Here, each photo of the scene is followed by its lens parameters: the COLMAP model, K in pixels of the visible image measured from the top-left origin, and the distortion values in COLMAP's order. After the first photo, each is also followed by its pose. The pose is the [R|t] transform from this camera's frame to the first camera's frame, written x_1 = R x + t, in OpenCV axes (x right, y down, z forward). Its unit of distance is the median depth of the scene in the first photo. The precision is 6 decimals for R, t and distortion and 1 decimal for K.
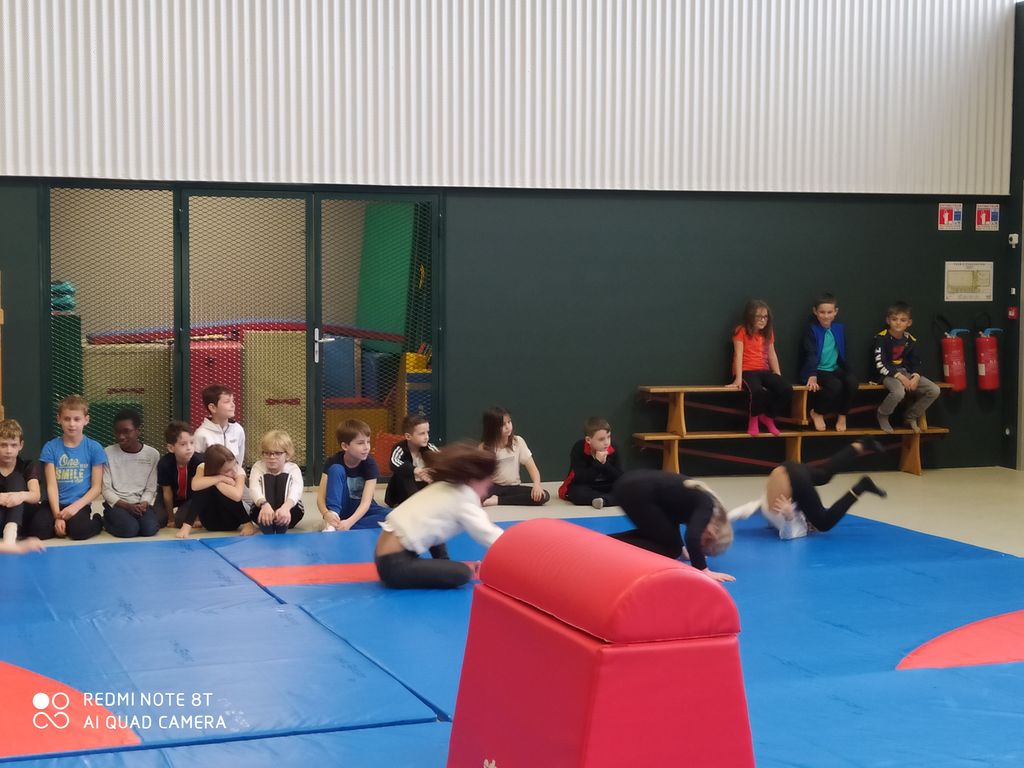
lens RADIAL K [[1780.8, 0, 528.9], [0, 1780.8, 380.5], [0, 0, 1]] dist [0.107818, 0.000000]
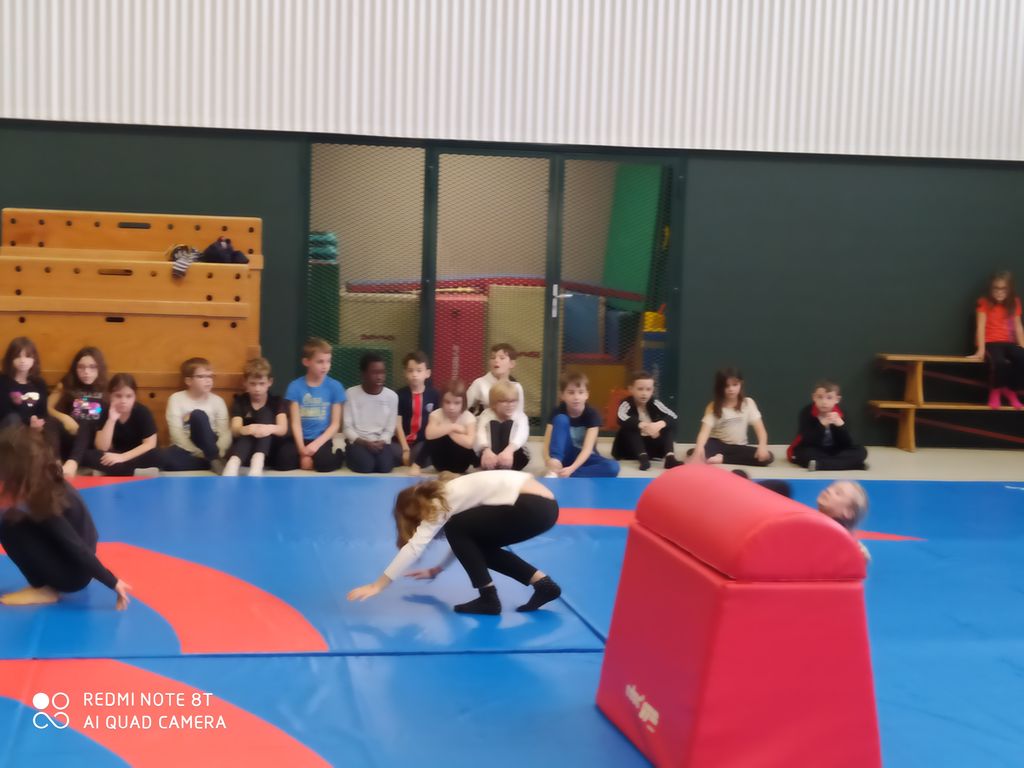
lens RADIAL K [[1780.8, 0, 507.9], [0, 1780.8, 391.5], [0, 0, 1]] dist [0.107818, 0.000000]
pose [[0.984378, 0.045347, -0.170128, 0.032706], [-0.040907, 0.998727, 0.029514, 0.003609], [0.171250, -0.022094, 0.984980, -0.024620]]
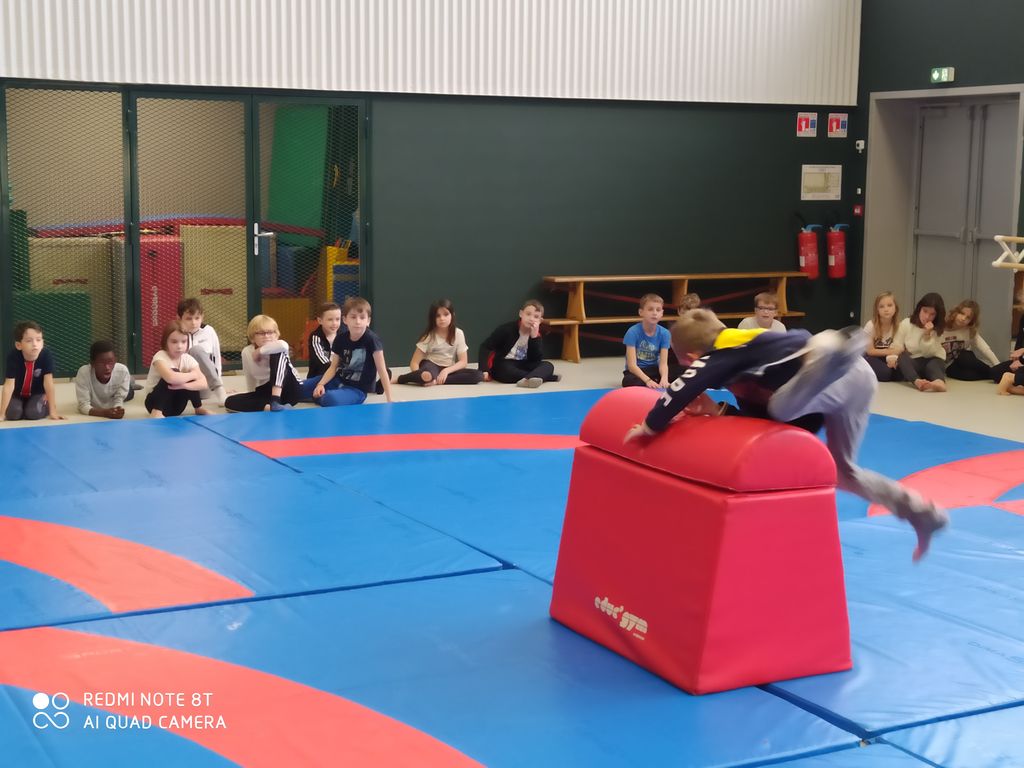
lens RADIAL K [[1637.2, 0, 545.7], [0, 1637.2, 395.9], [0, 0, 1]] dist [0.087079, 0.000000]
pose [[0.990673, -0.013236, 0.135619, -0.082118], [0.002971, 0.997133, 0.075615, 0.000252], [-0.136231, -0.074507, 0.987871, -0.015535]]
